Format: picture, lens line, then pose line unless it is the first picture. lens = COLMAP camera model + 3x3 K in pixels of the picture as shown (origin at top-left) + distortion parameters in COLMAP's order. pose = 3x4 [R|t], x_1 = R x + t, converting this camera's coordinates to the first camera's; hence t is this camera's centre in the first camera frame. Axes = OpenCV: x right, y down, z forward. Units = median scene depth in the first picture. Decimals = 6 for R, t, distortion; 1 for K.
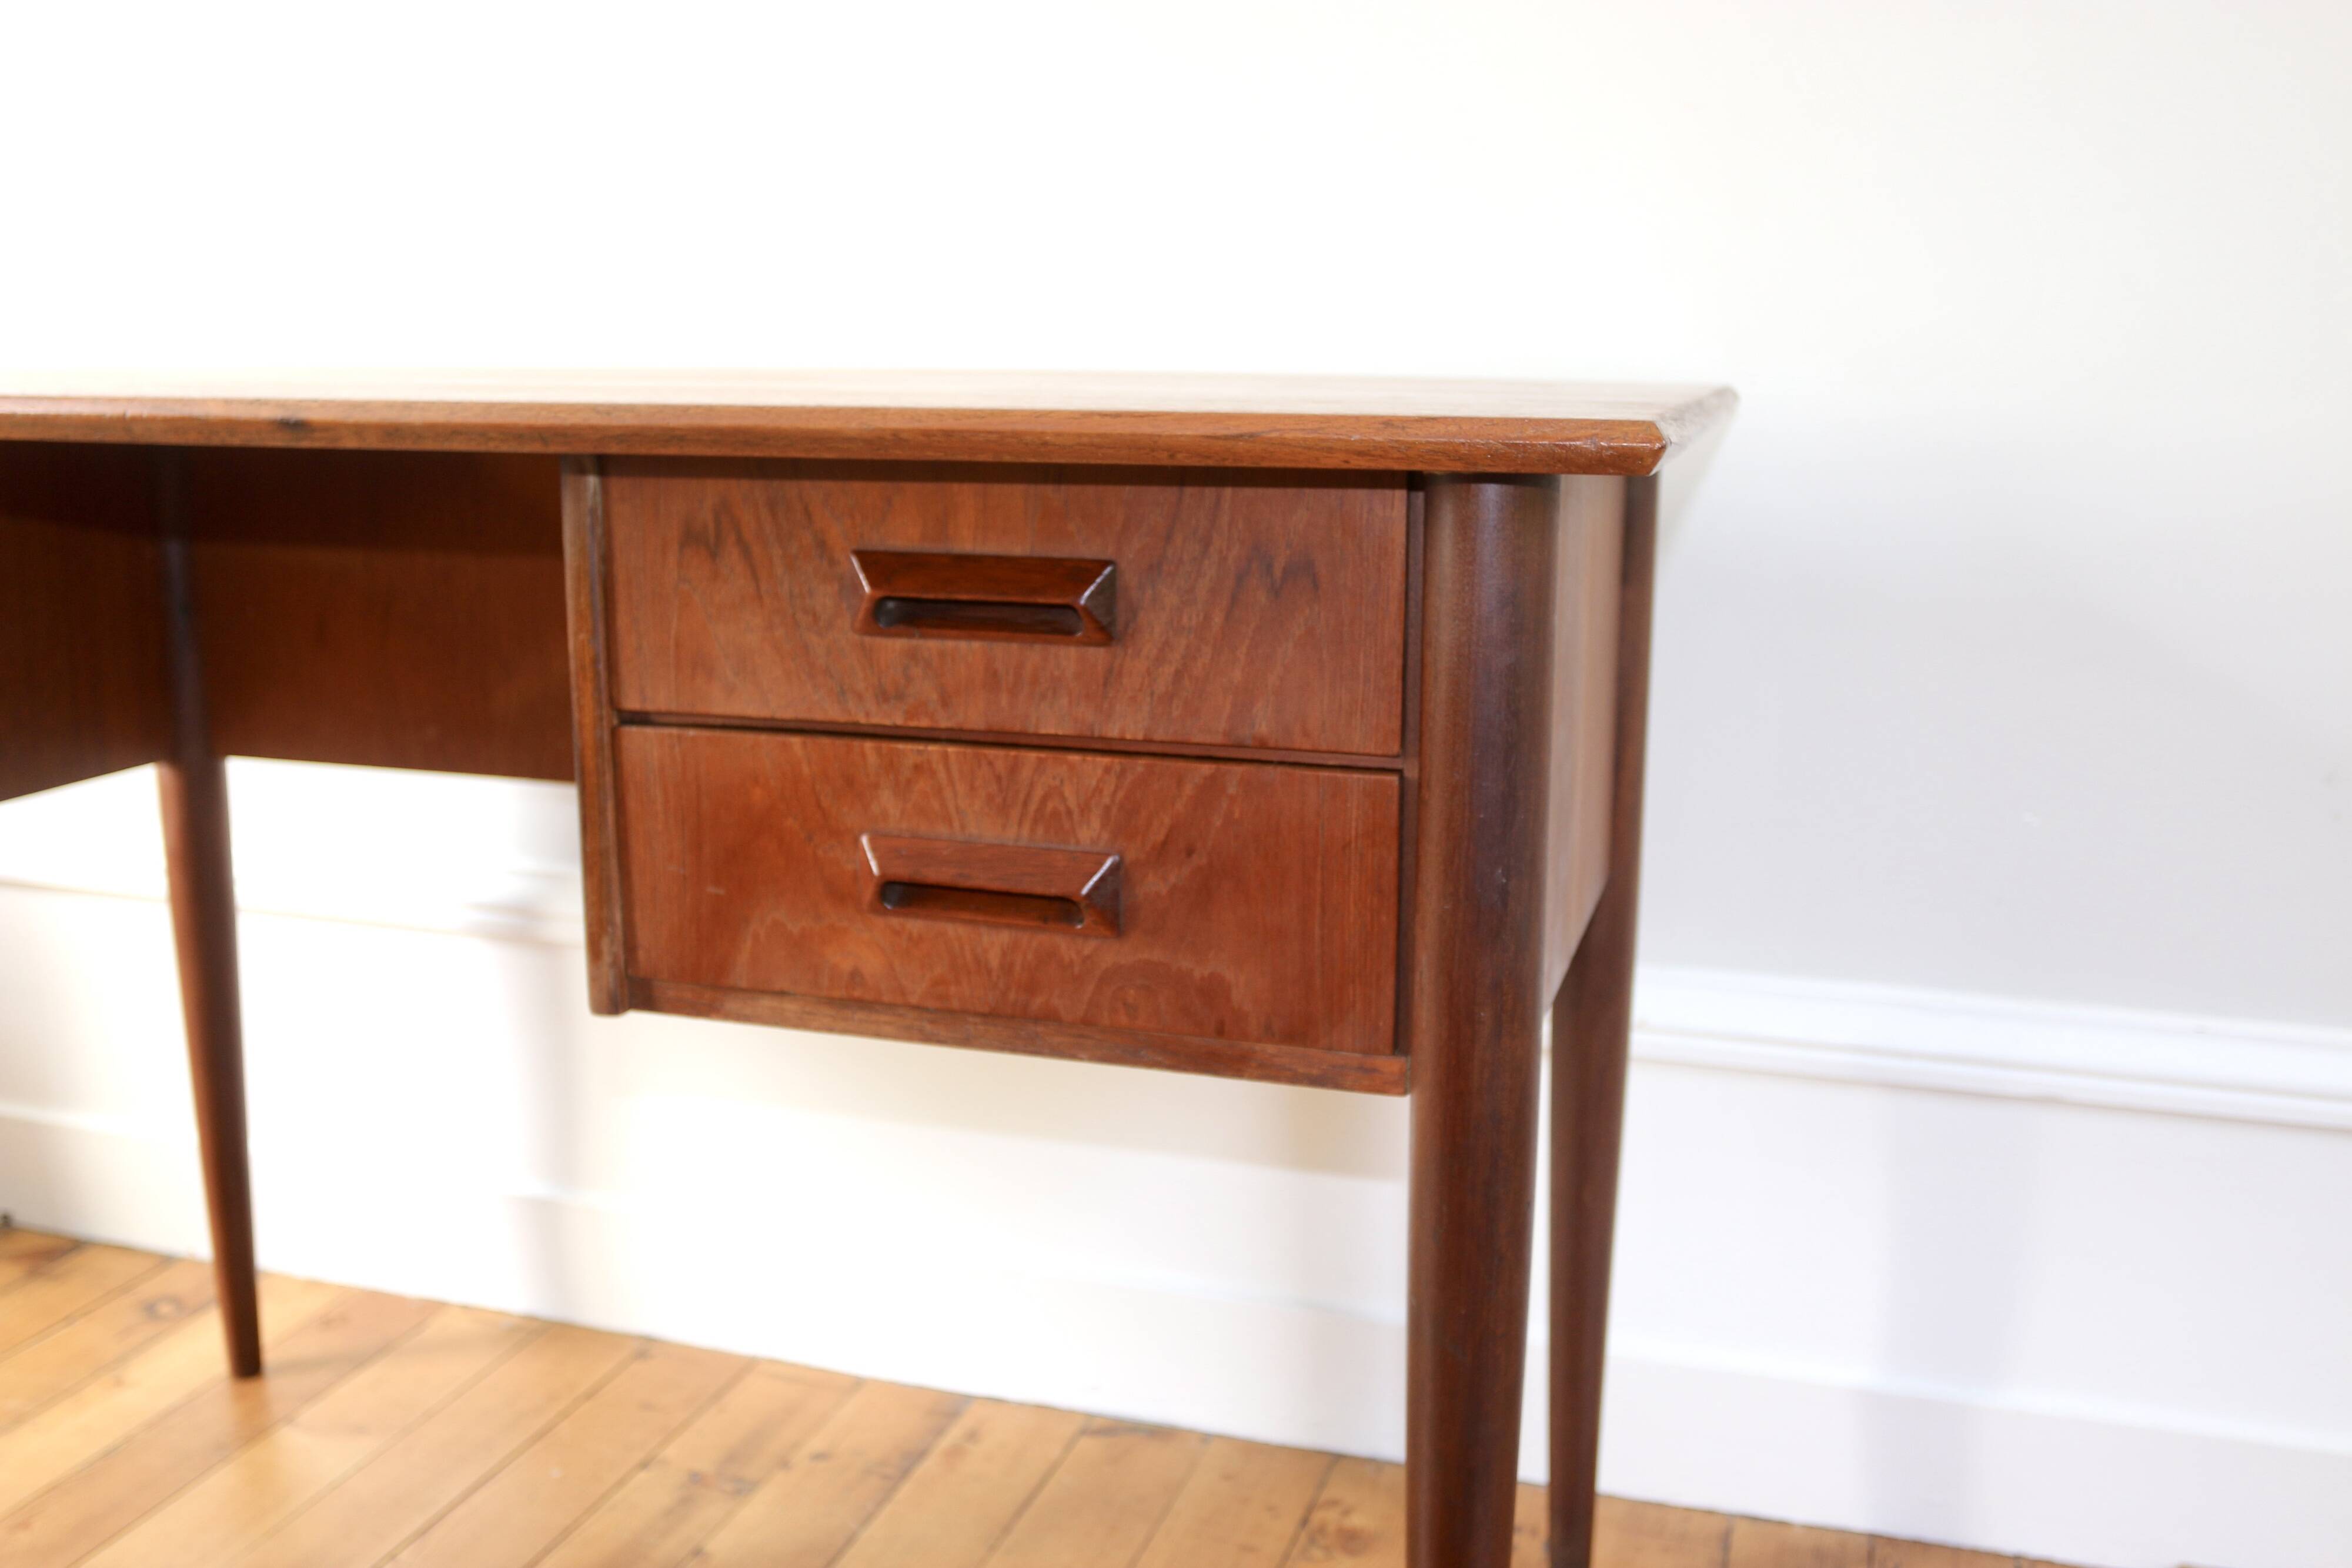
lens RADIAL K [[2188.5, 0, 1176.0], [0, 2188.5, 784.0], [0, 0, 1]] dist [-0.081080, 0.063933]
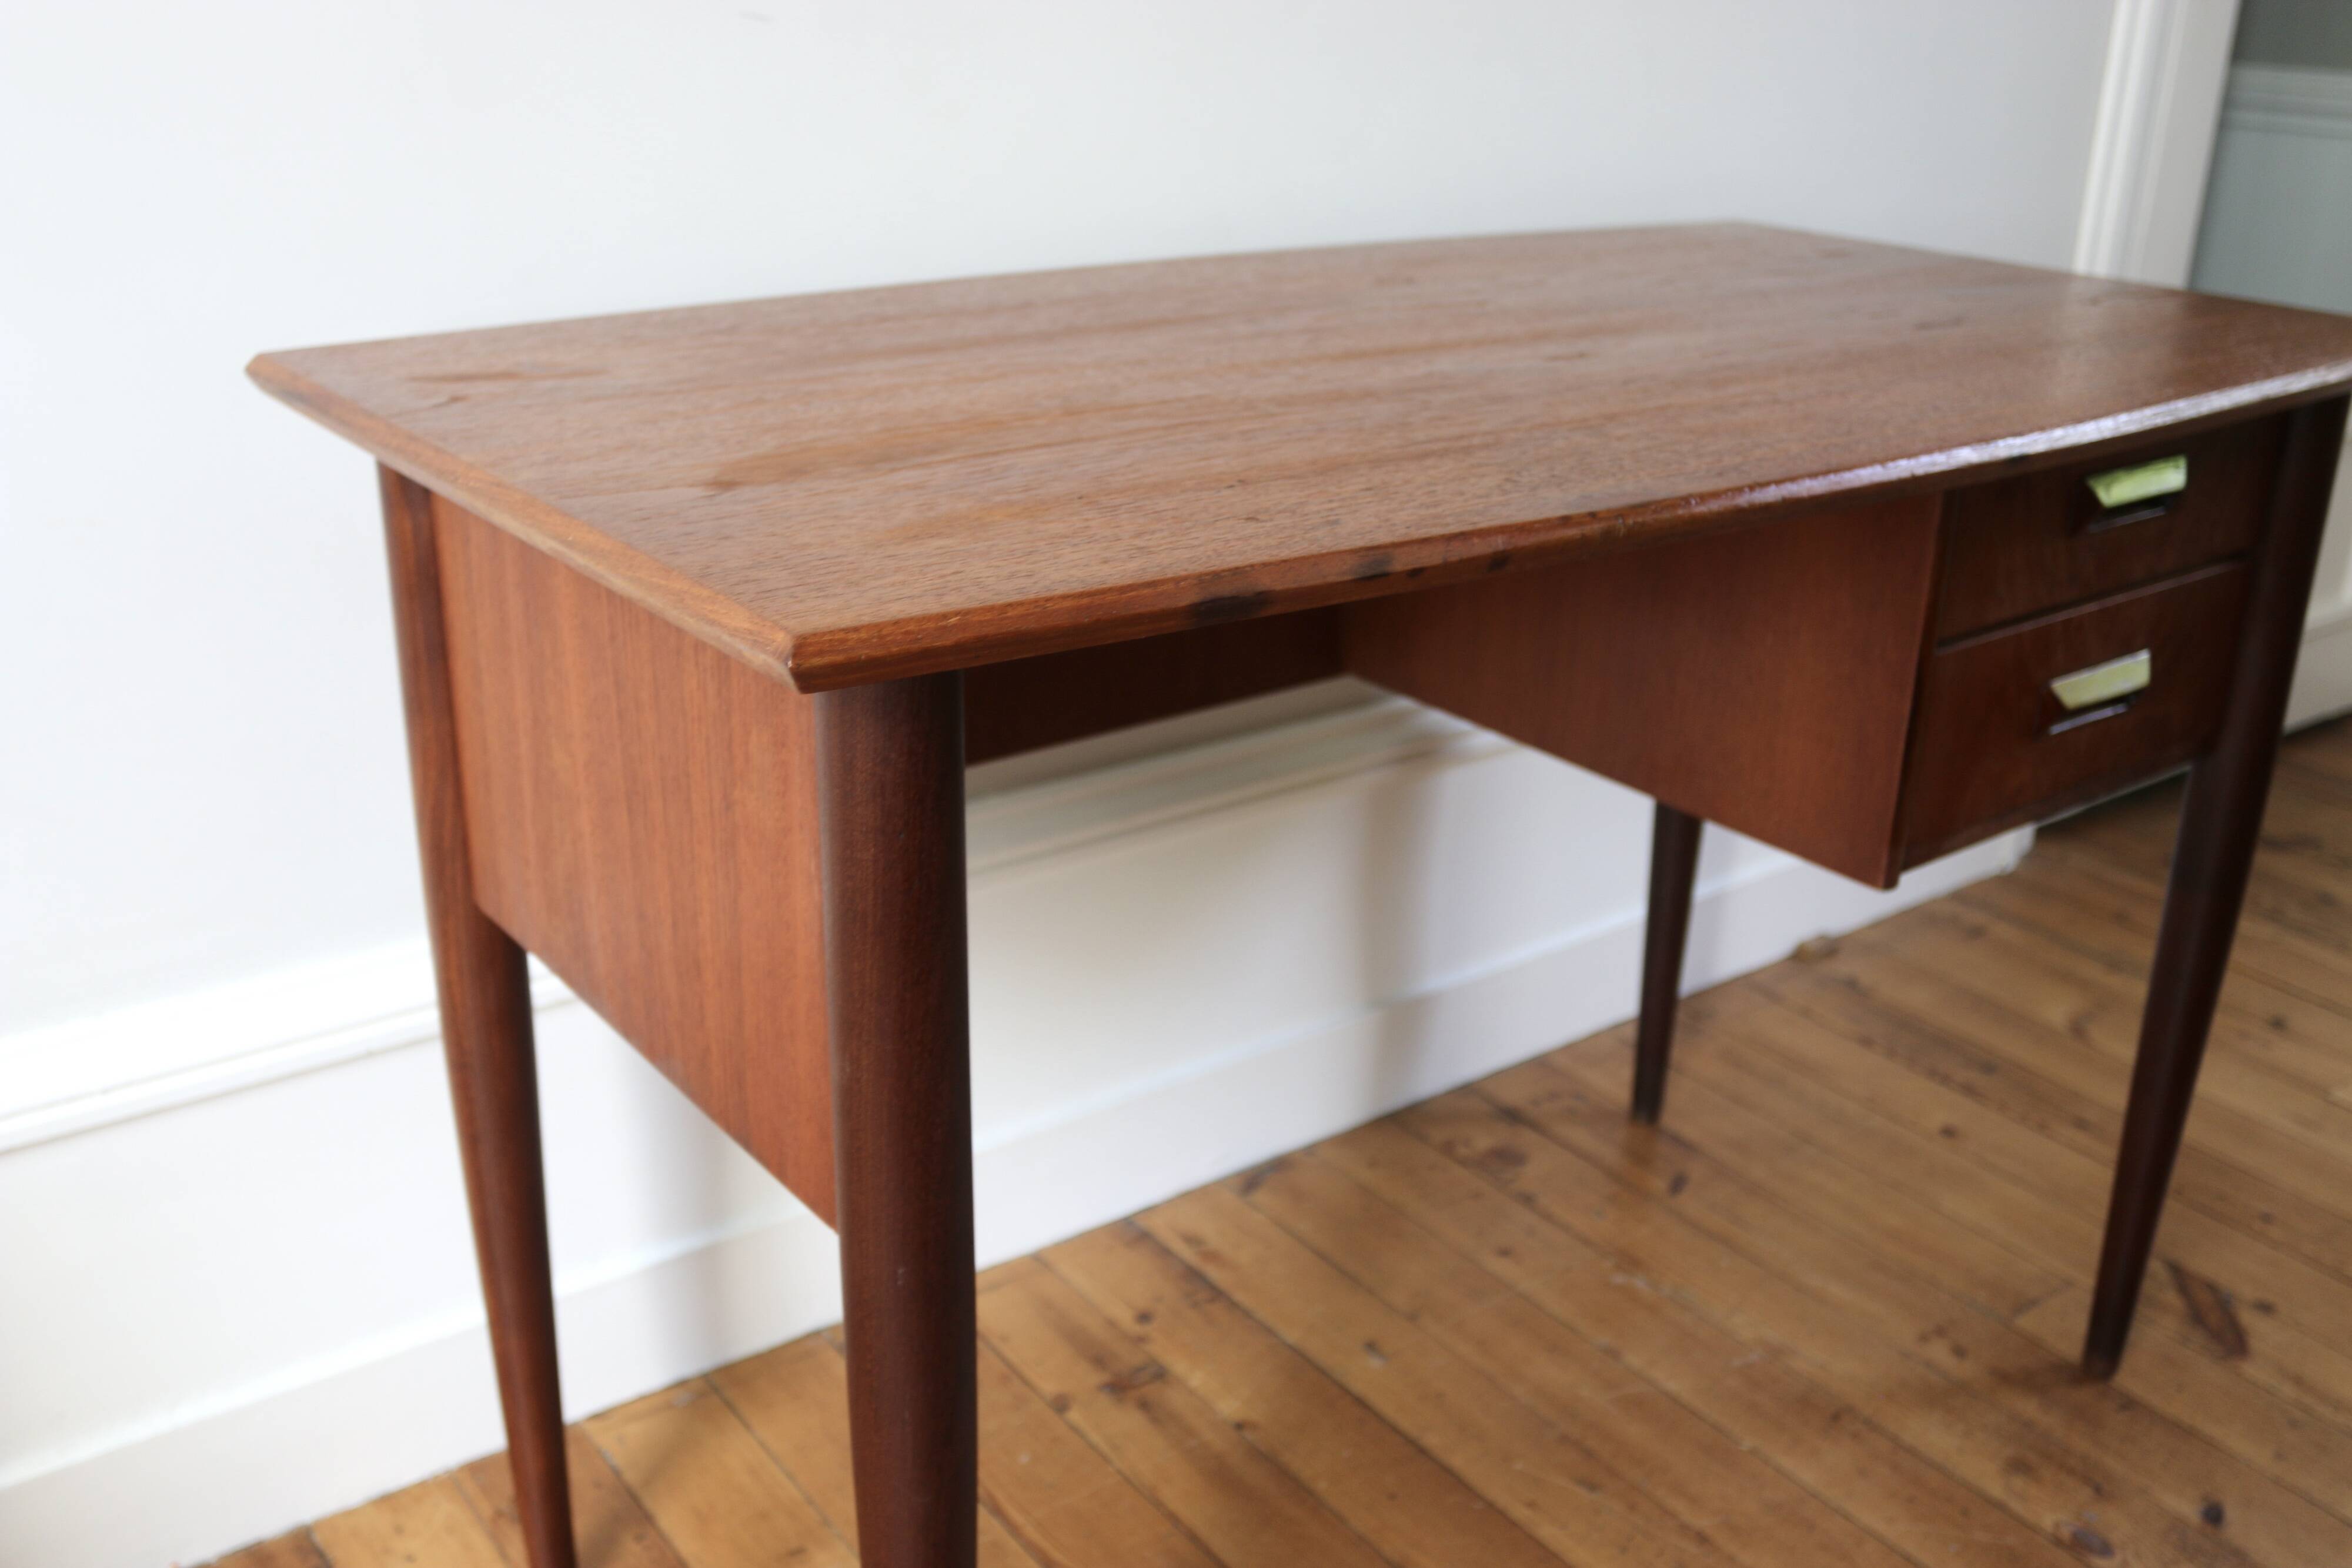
lens RADIAL K [[2188.5, 0, 1176.0], [0, 2188.5, 784.0], [0, 0, 1]] dist [-0.081080, 0.063933]
pose [[0.581853, -0.293678, 0.758419, -1.491543], [0.149375, 0.955254, 0.255298, -0.340425], [-0.799458, -0.035257, 0.599686, 0.632314]]
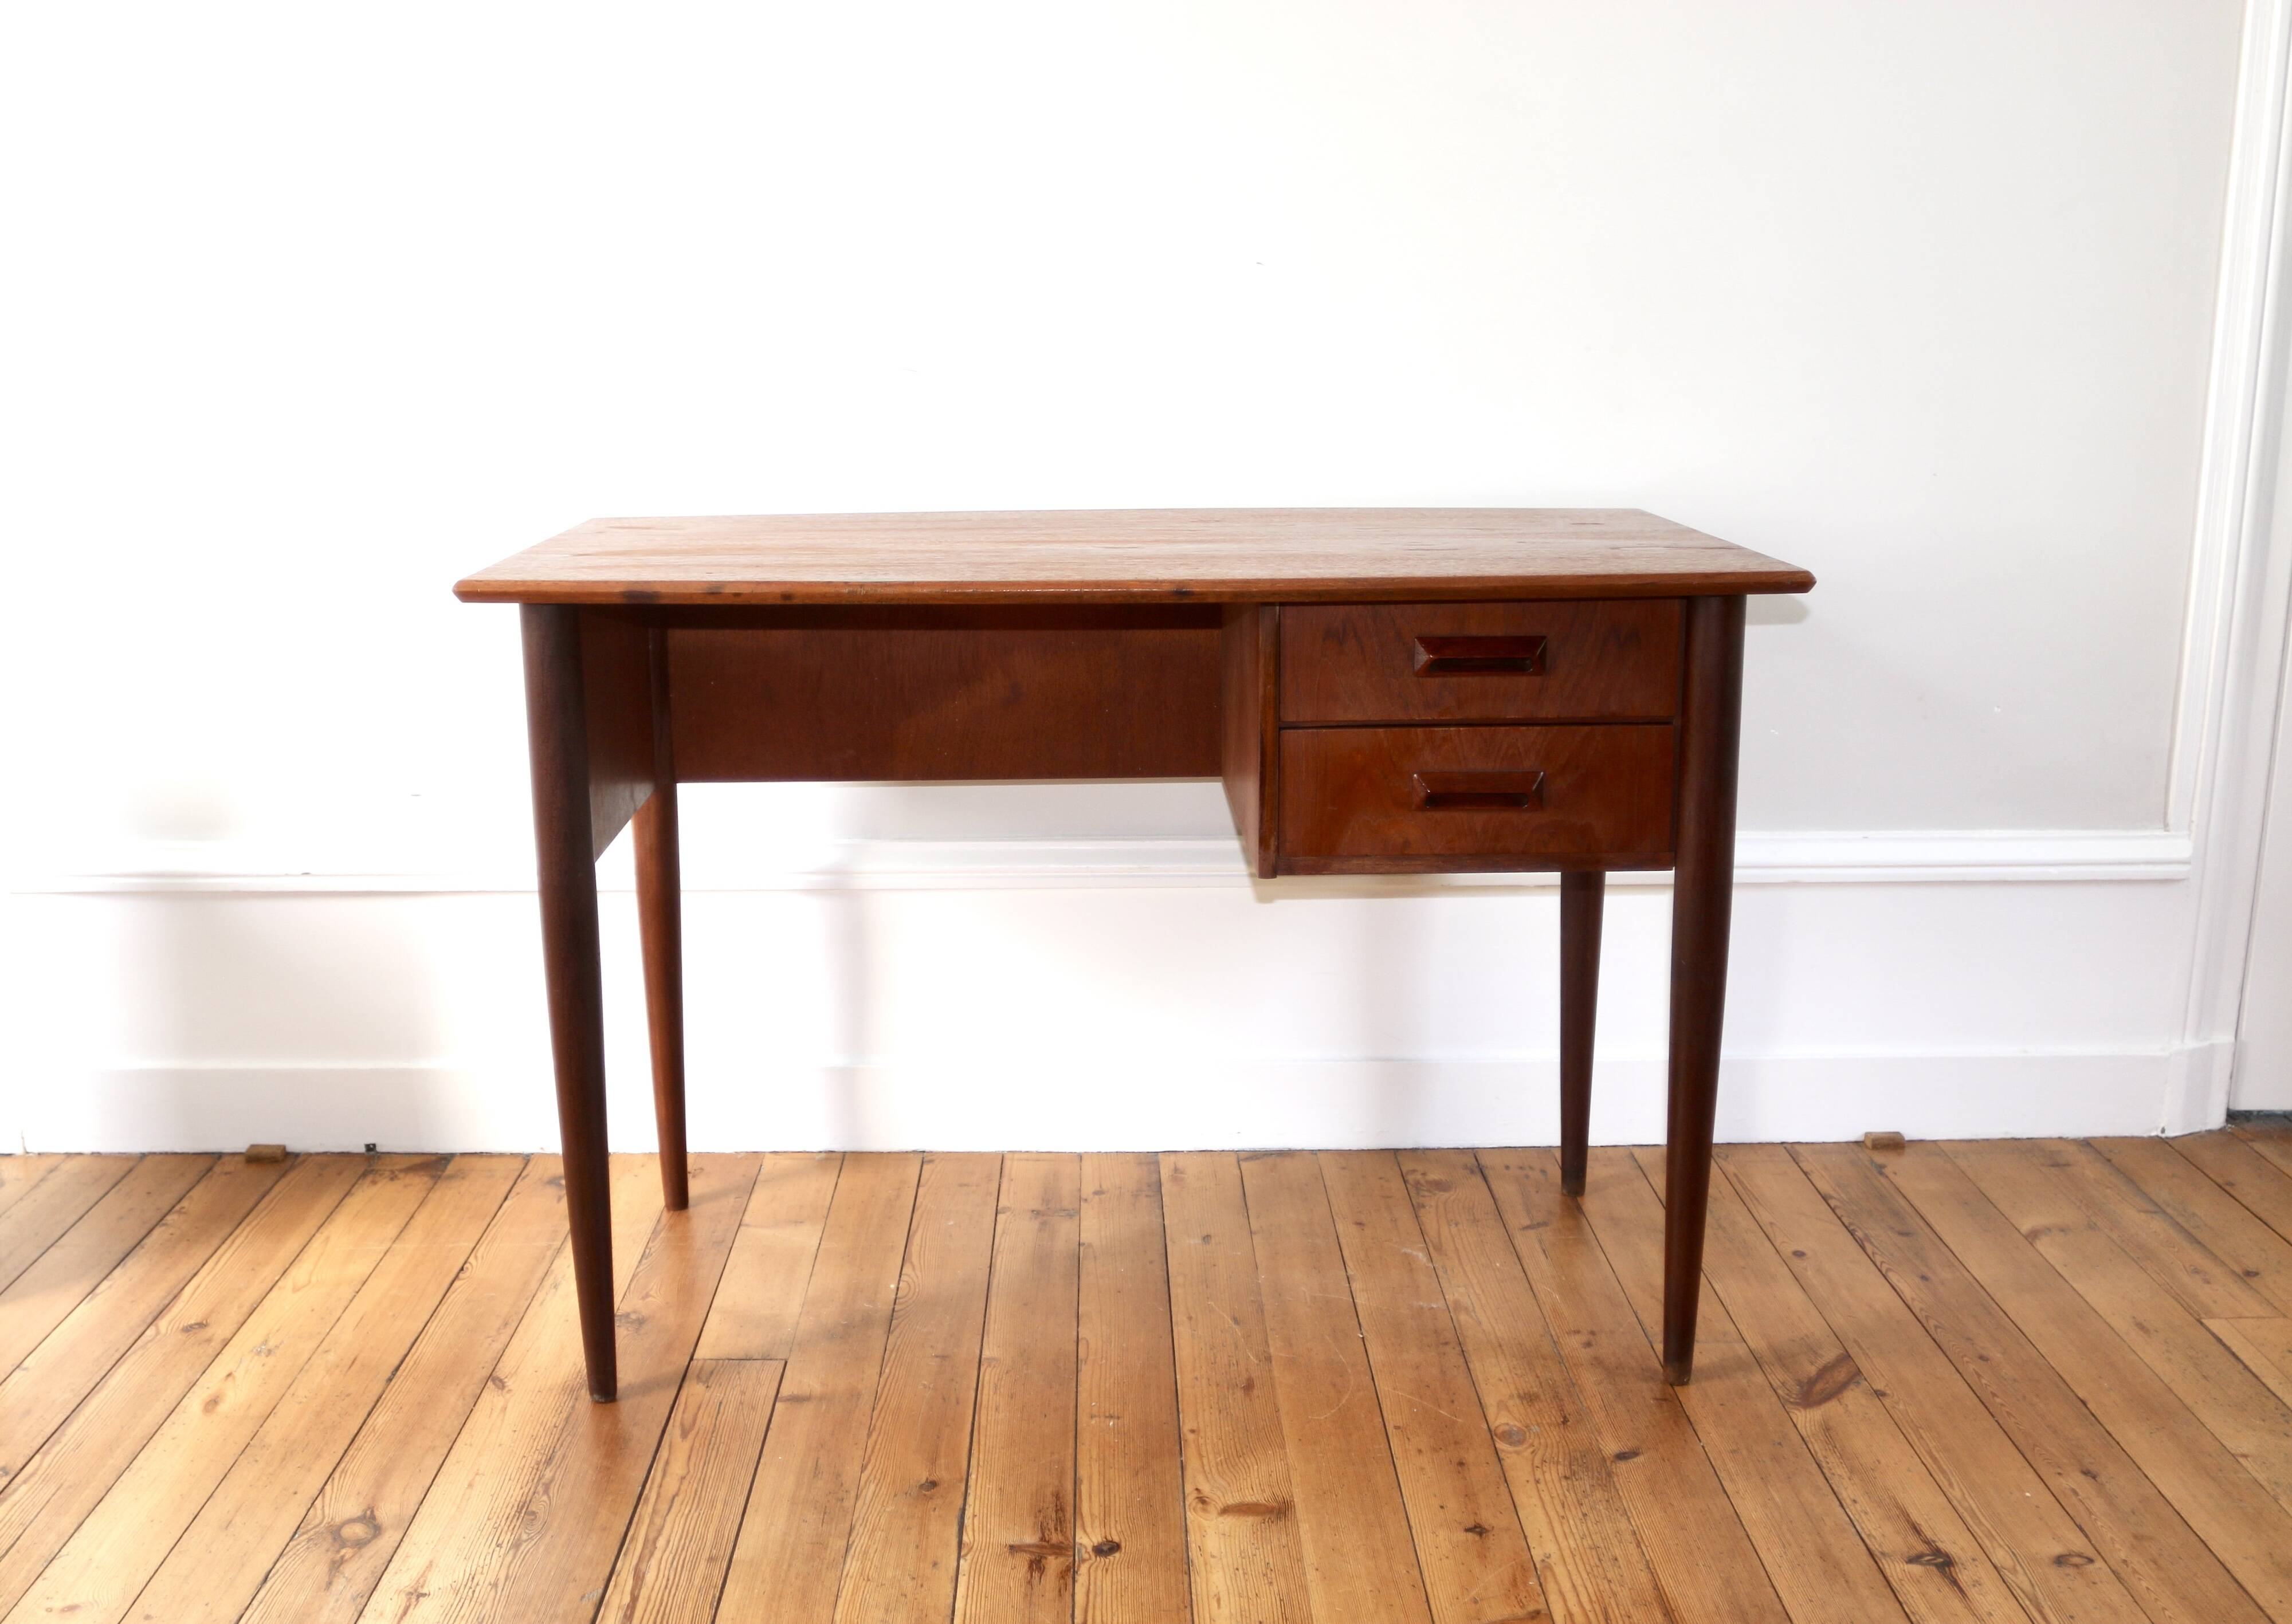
lens RADIAL K [[2239.2, 0, 1069.6], [0, 2239.2, 806.6], [0, 0, 1]] dist [-0.061633, -0.002112]
pose [[0.953958, -0.082795, 0.288287, -1.078867], [0.077920, 0.996556, 0.028368, -0.031308], [-0.289642, -0.004599, 0.957124, -0.944816]]
